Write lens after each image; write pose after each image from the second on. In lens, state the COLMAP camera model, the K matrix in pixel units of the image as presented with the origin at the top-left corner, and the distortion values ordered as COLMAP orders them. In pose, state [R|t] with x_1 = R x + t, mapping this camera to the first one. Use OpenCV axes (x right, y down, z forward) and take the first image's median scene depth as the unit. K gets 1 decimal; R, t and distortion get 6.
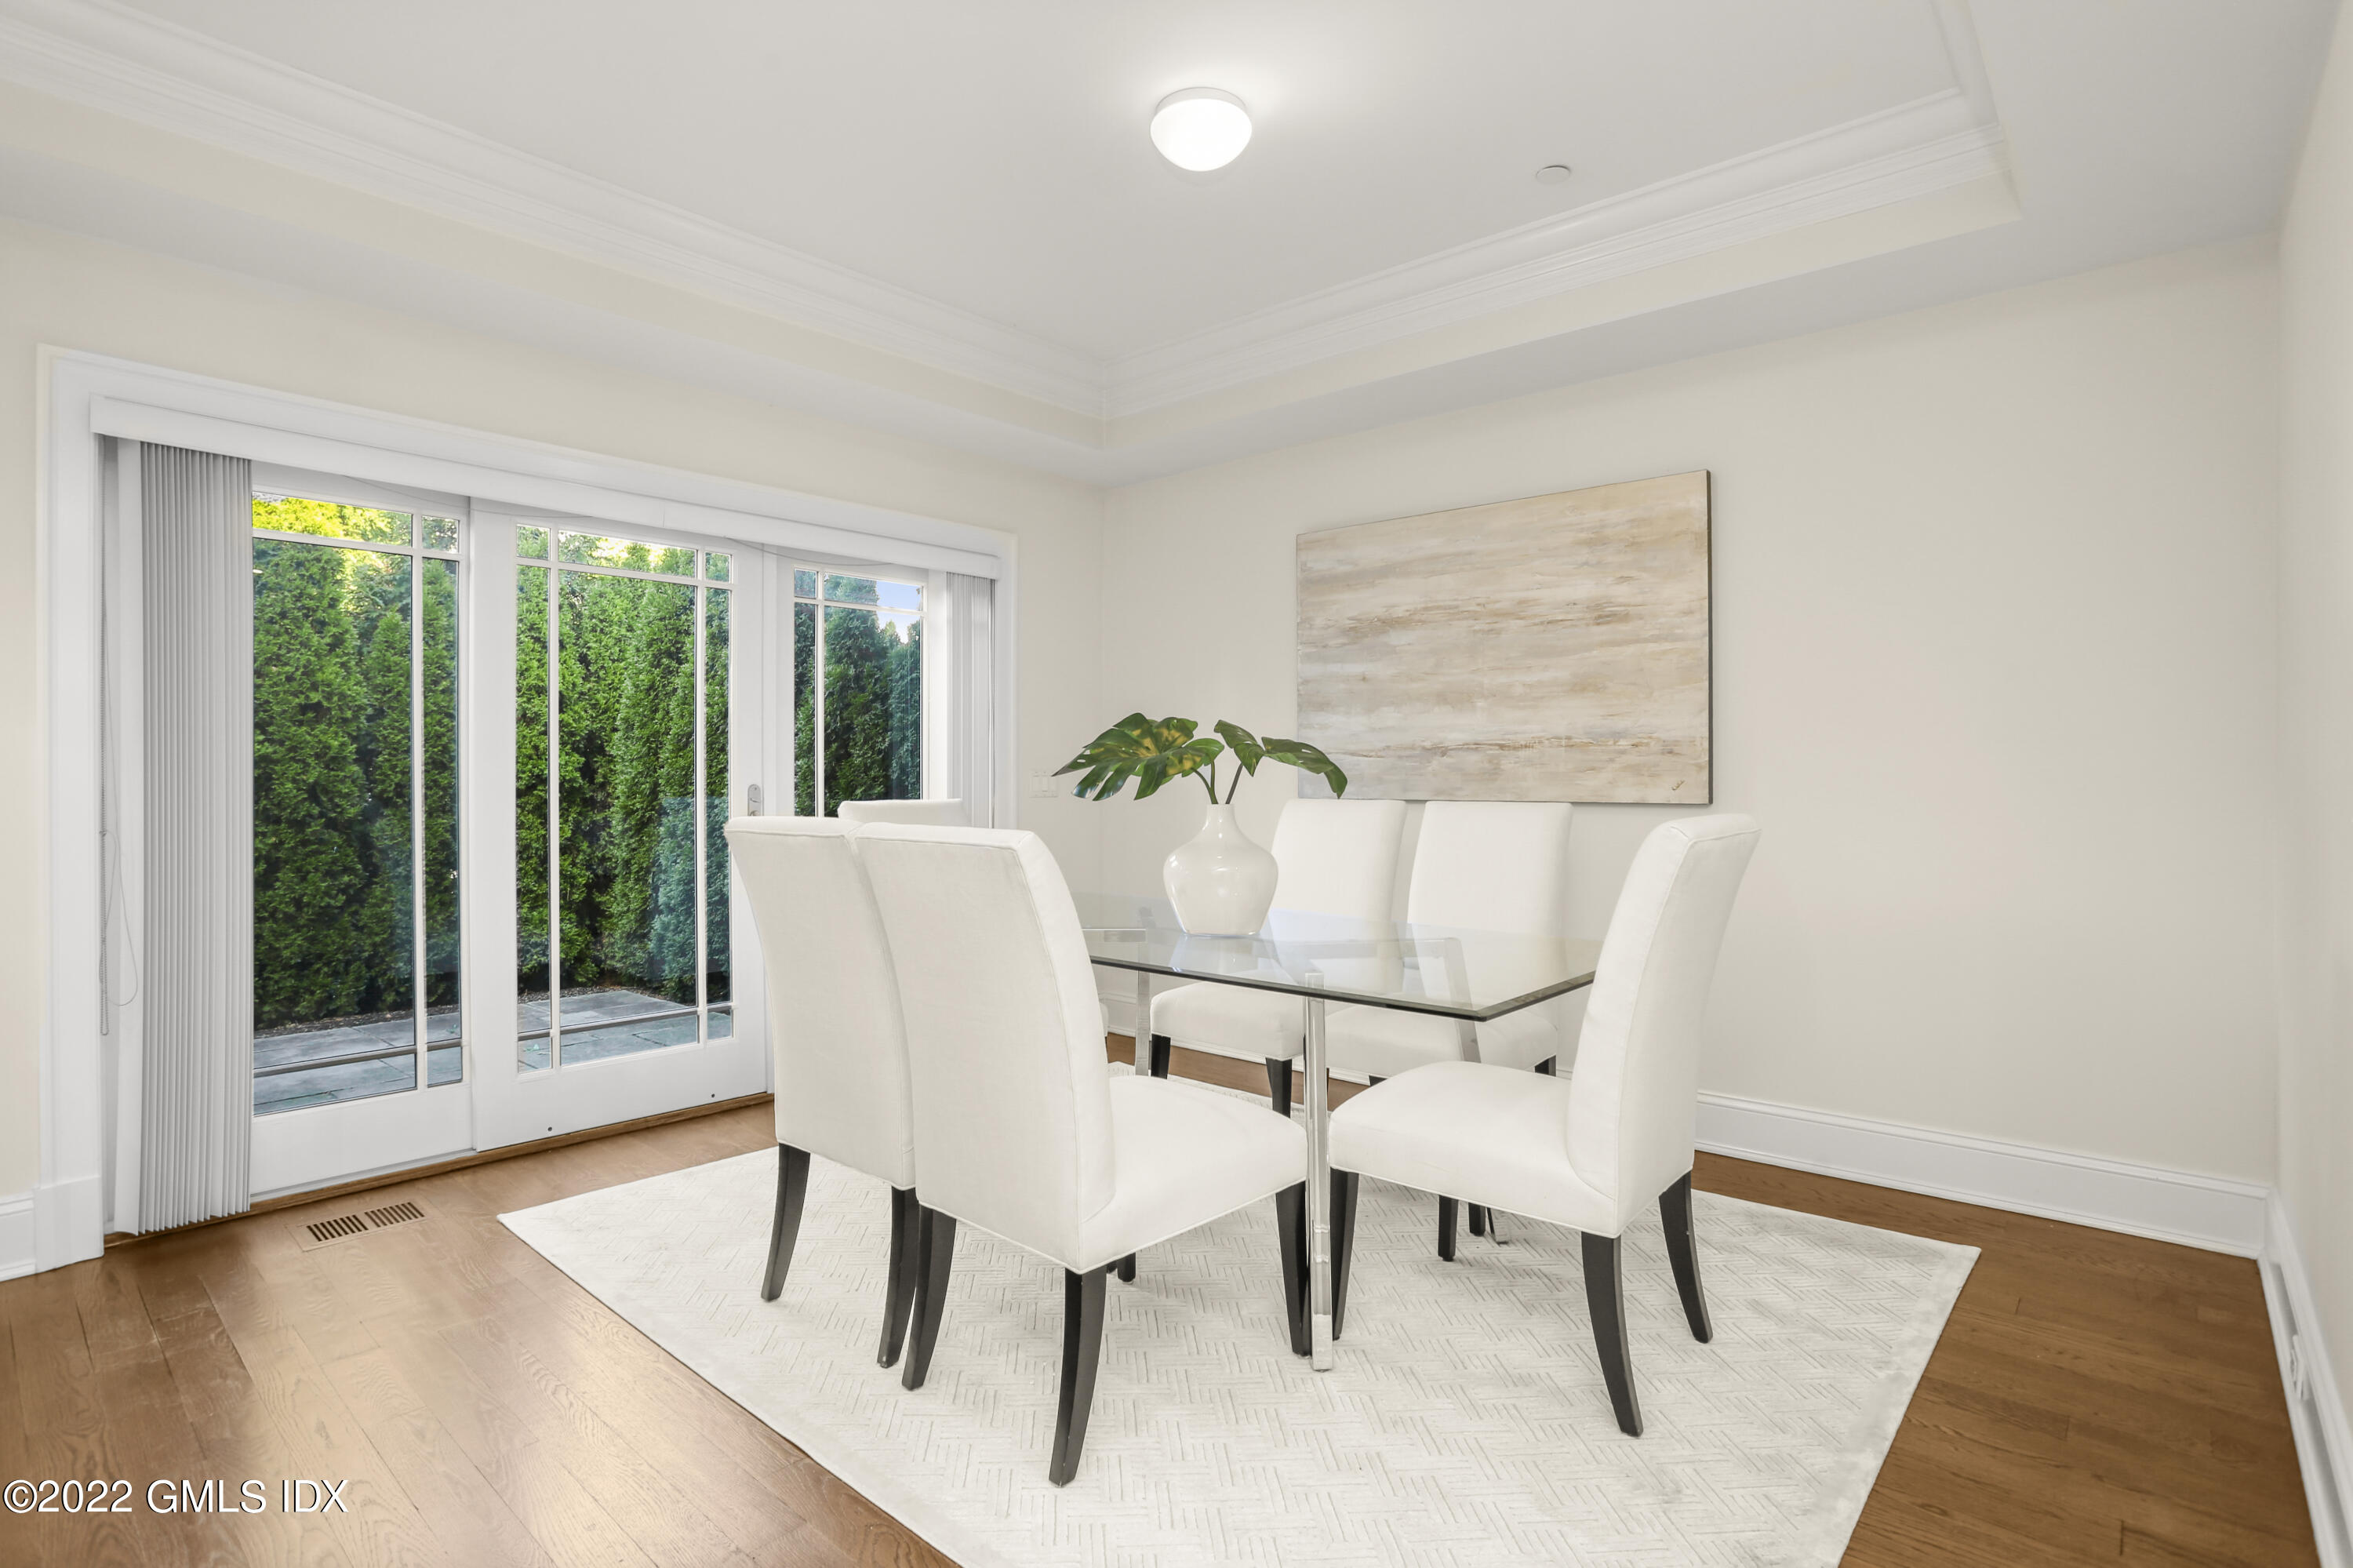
lens RADIAL K [[1142.3, 0, 1155.0], [0, 1142.3, 797.6], [0, 0, 1]] dist [-0.013753, 0.004652]
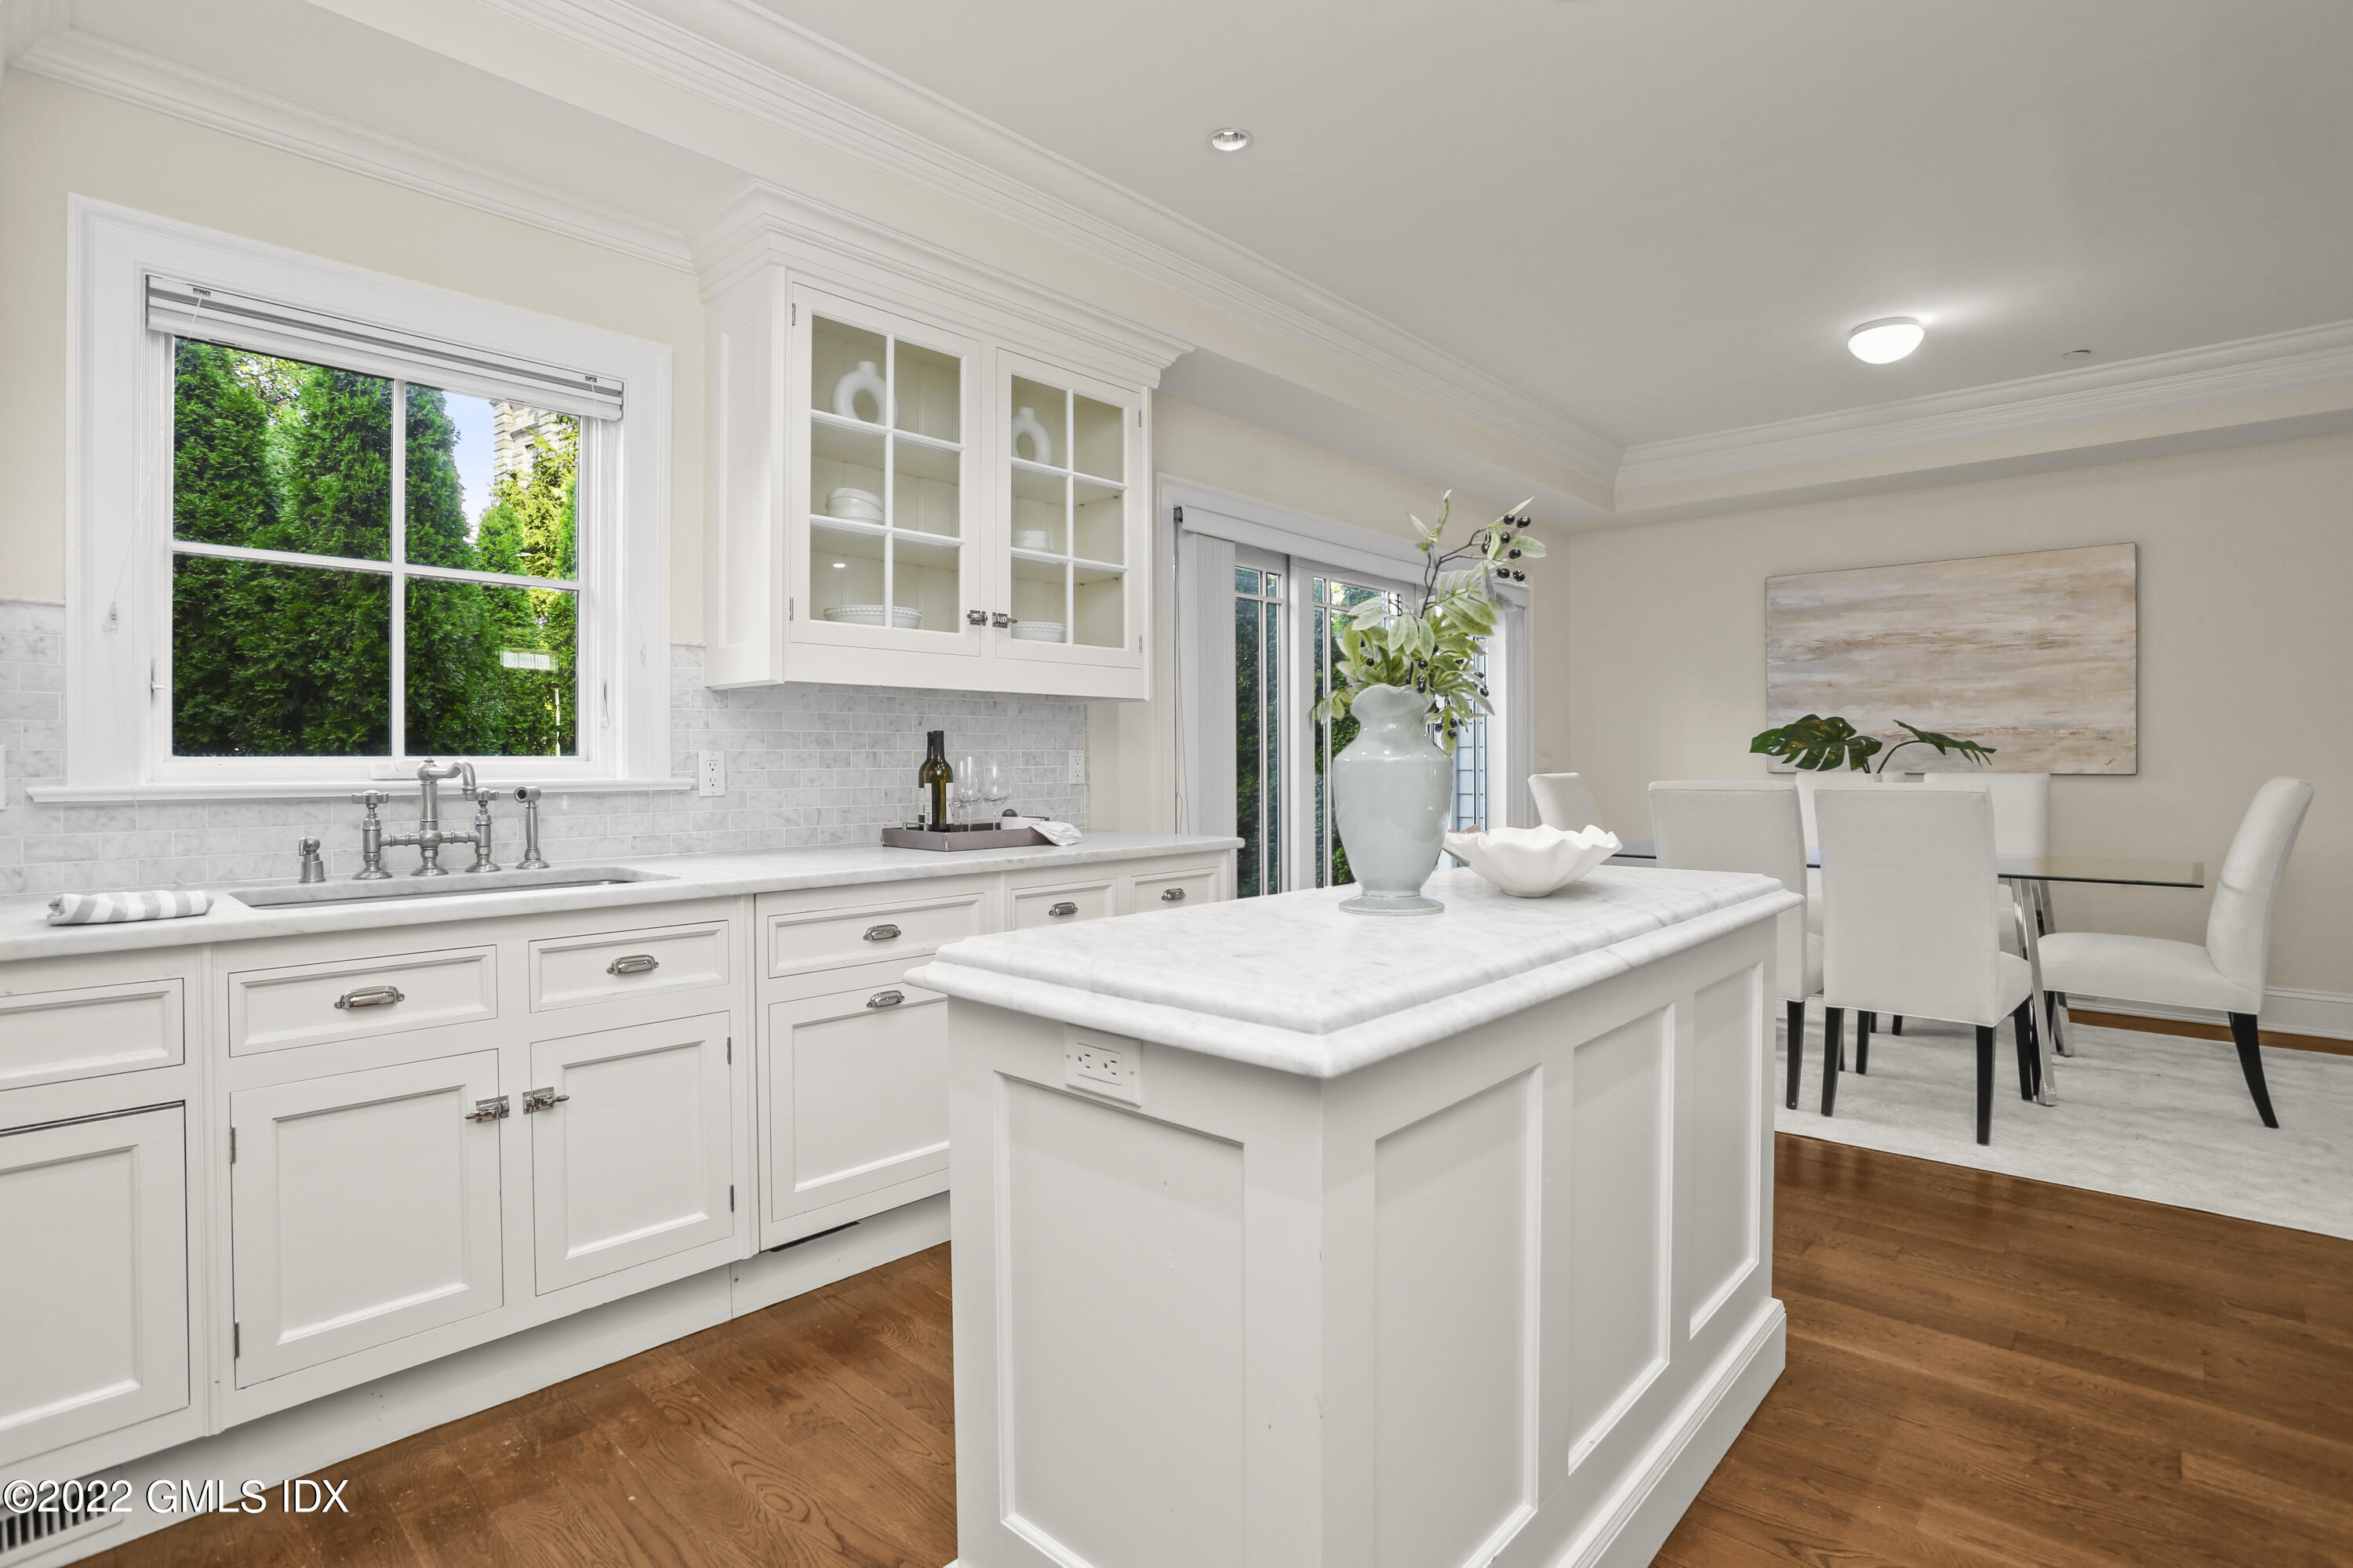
lens RADIAL K [[1142.3, 0, 1176.9], [0, 1142.3, 770.5], [0, 0, 1]] dist [-0.013753, 0.004652]
pose [[0.999959, -0.002329, 0.008724, -0.699155], [0.002438, 0.999919, -0.012513, 0.014657], [-0.008694, 0.012534, 0.999884, -0.399999]]
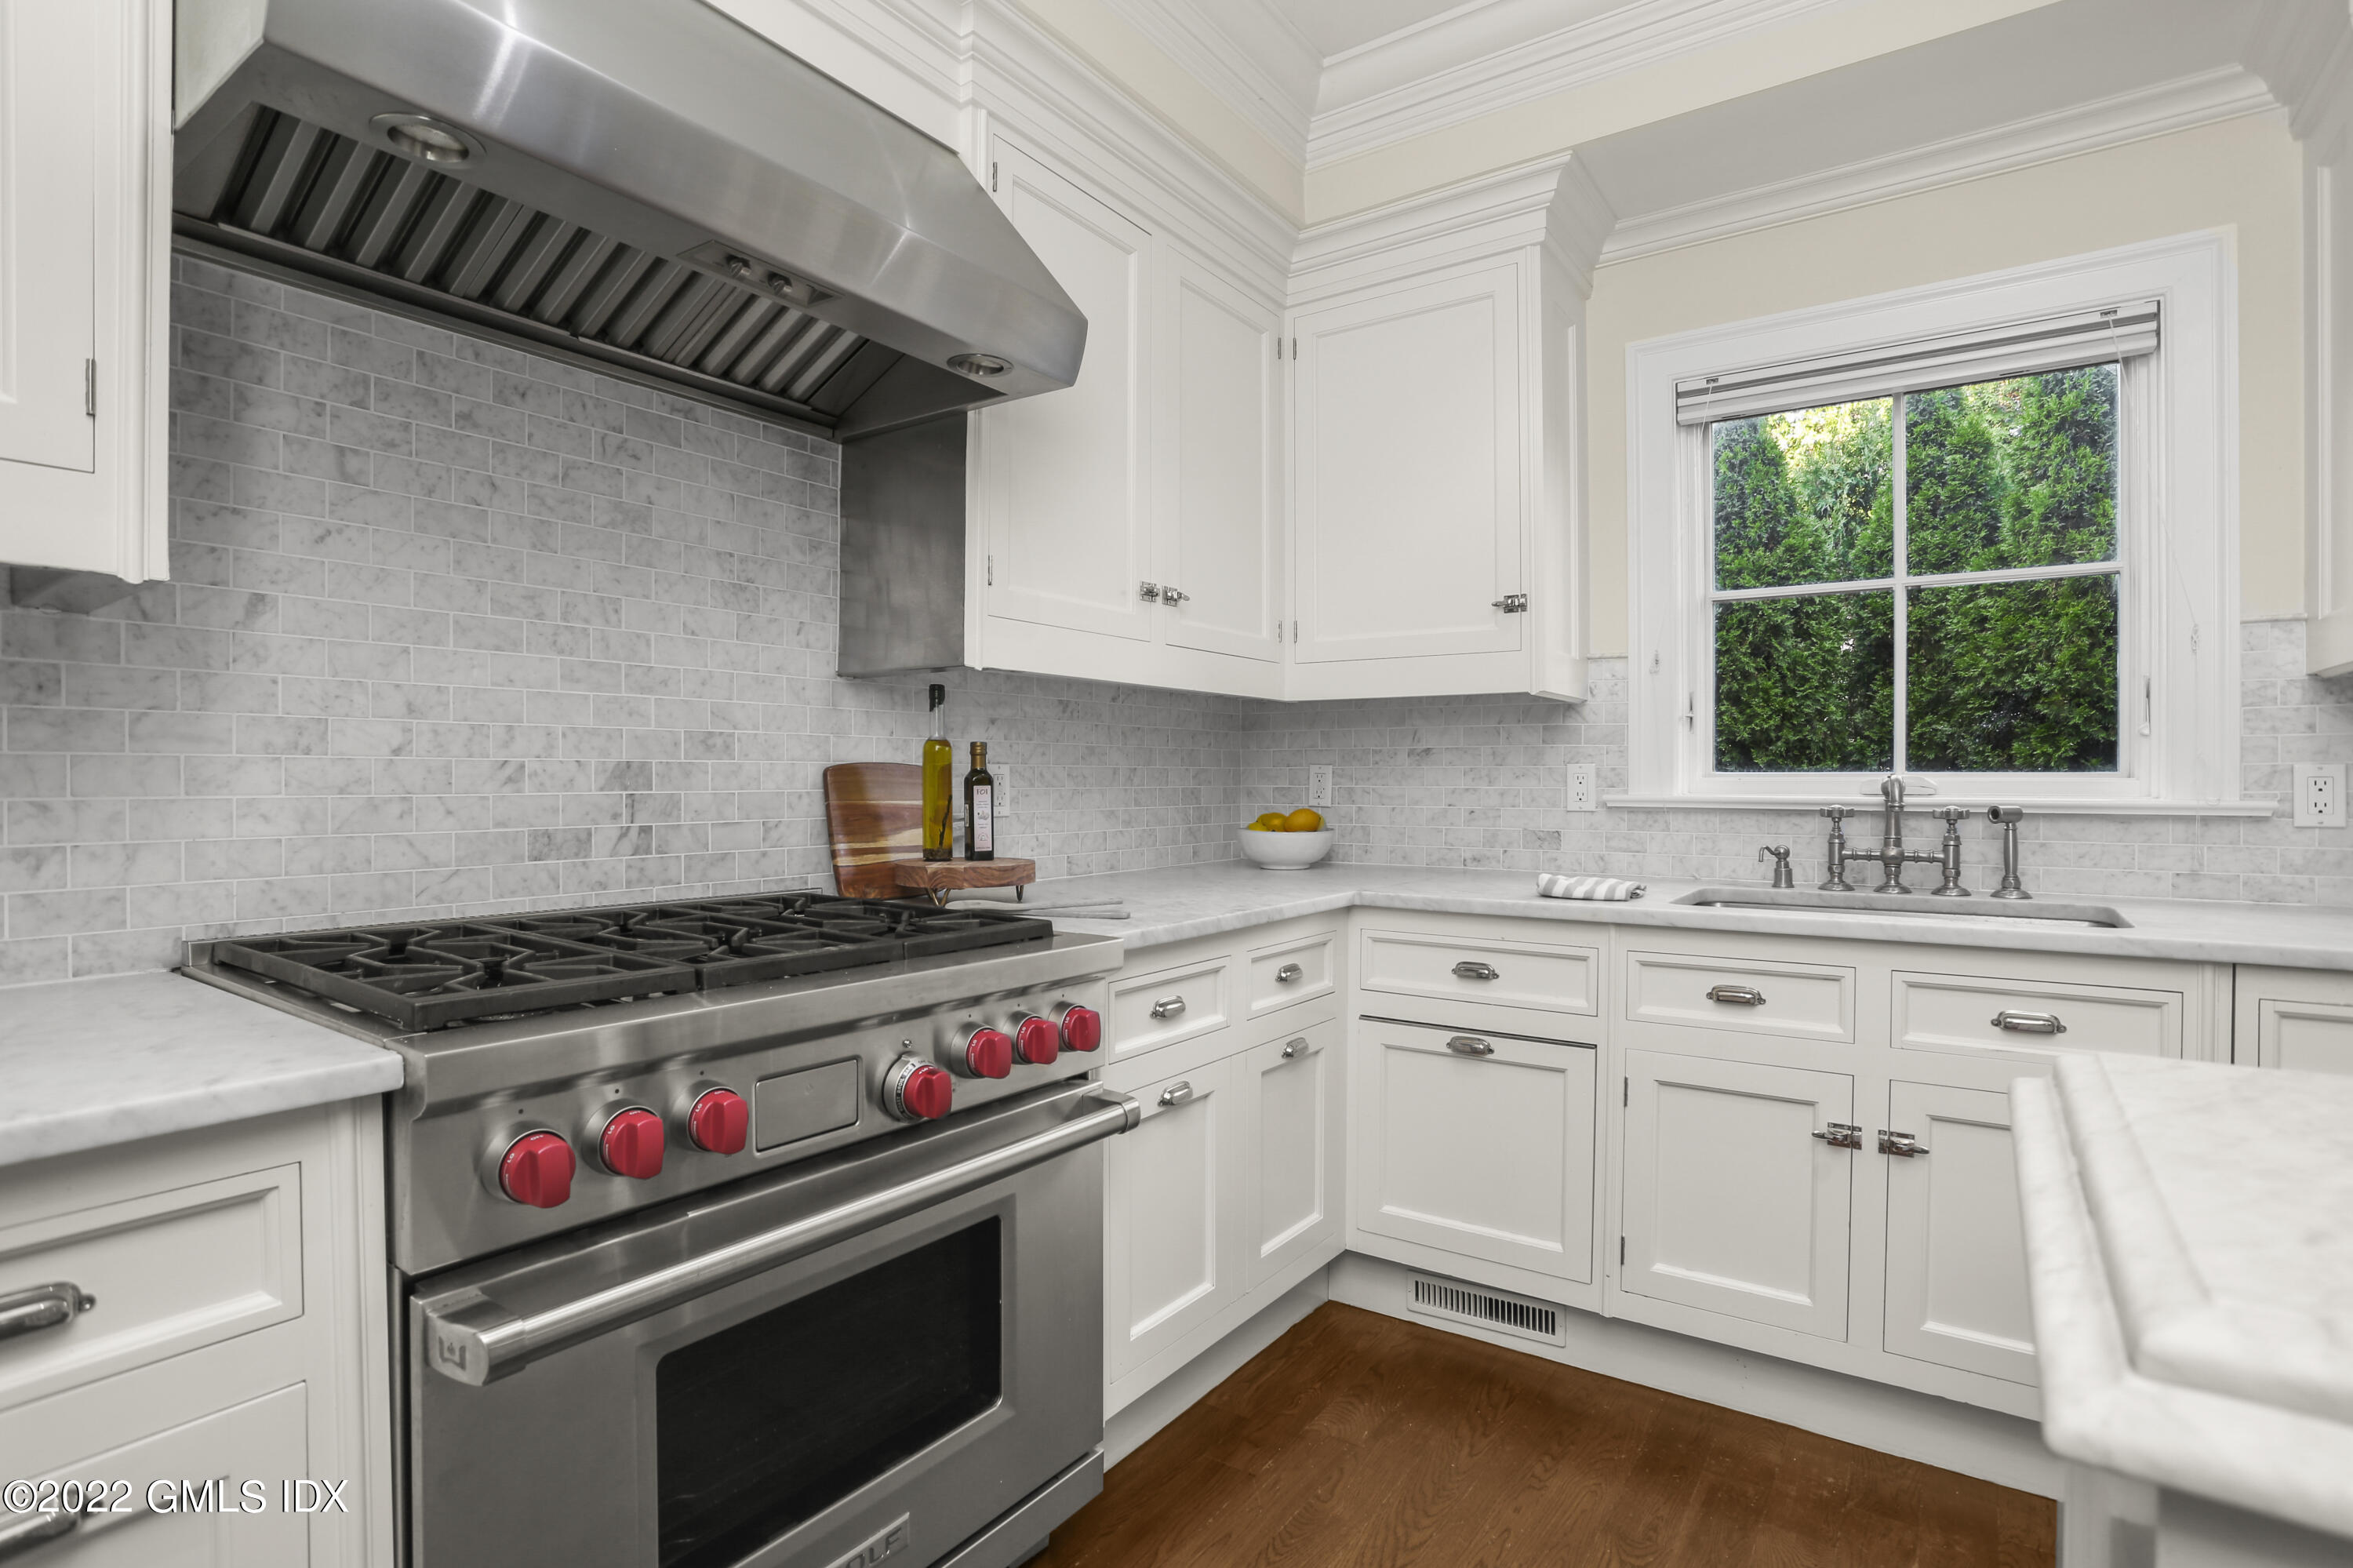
lens RADIAL K [[1142.3, 0, 1168.0], [0, 1142.3, 795.2], [0, 0, 1]] dist [-0.013753, 0.004652]
pose [[0.189866, 0.016422, -0.981673, -0.573983], [-0.022247, 0.999675, 0.012421, 0.011640], [0.981558, 0.019481, 0.190170, -0.270715]]
